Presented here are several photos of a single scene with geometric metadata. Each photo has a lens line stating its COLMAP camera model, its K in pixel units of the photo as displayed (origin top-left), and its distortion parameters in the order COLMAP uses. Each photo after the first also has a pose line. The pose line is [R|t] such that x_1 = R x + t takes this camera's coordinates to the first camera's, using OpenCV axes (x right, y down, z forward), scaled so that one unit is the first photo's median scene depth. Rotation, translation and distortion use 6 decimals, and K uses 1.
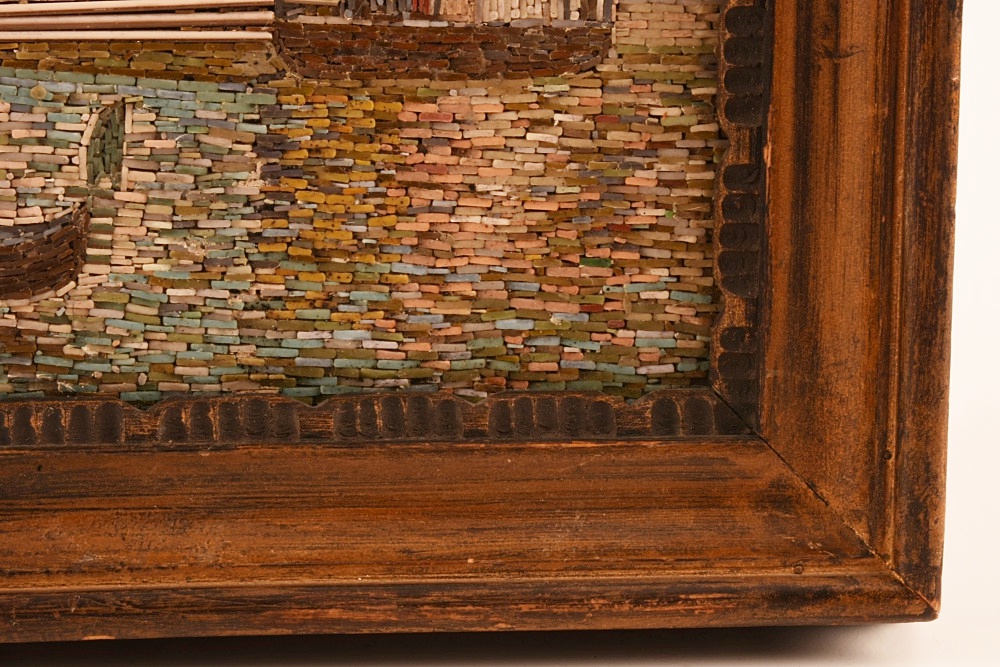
lens RADIAL K [[2571.2, 0, 493.6], [0, 2571.2, 364.1], [0, 0, 1]] dist [-0.057015, 0.000000]
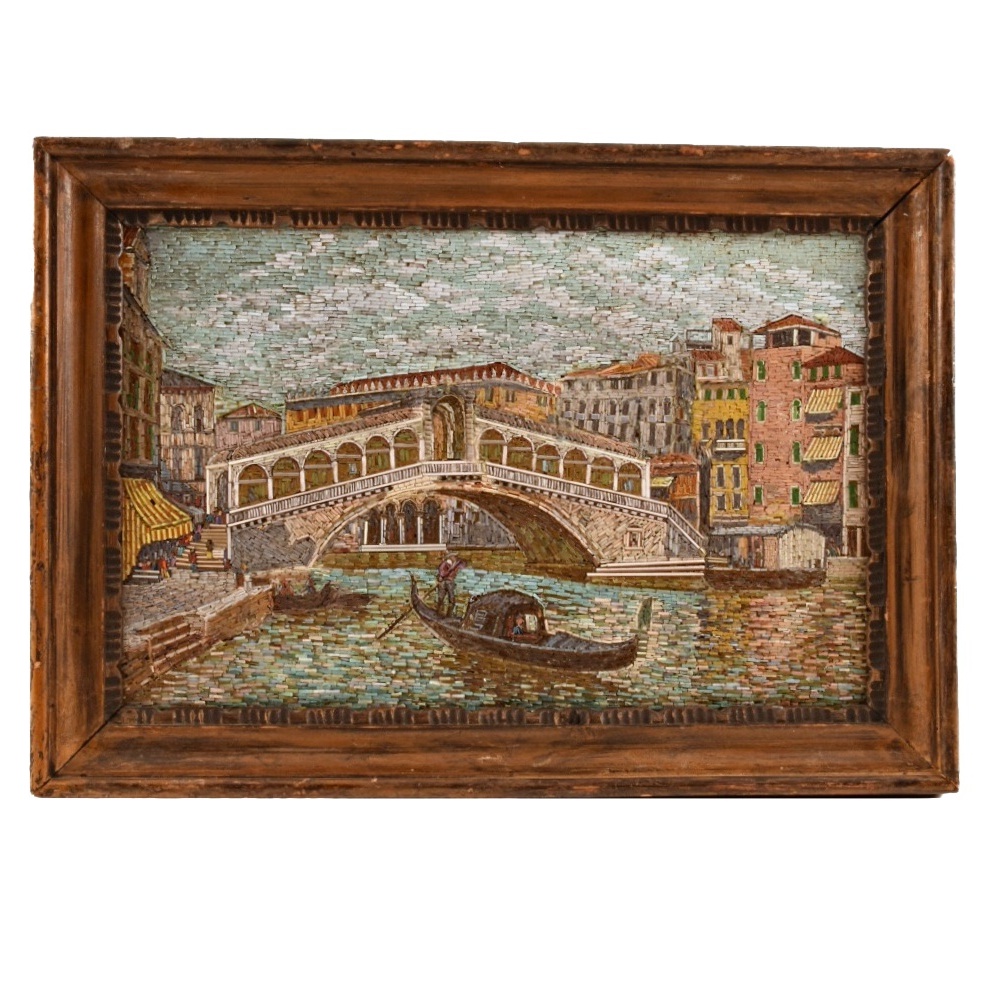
lens RADIAL K [[1675.2, 0, 497.6], [0, 1675.2, 436.7], [0, 0, 1]] dist [-0.018355, 0.000000]
pose [[0.997764, -0.012623, -0.065632, -0.185025], [-0.002112, 0.975559, -0.219726, 0.122766], [0.066802, 0.219374, 0.973351, -0.793929]]
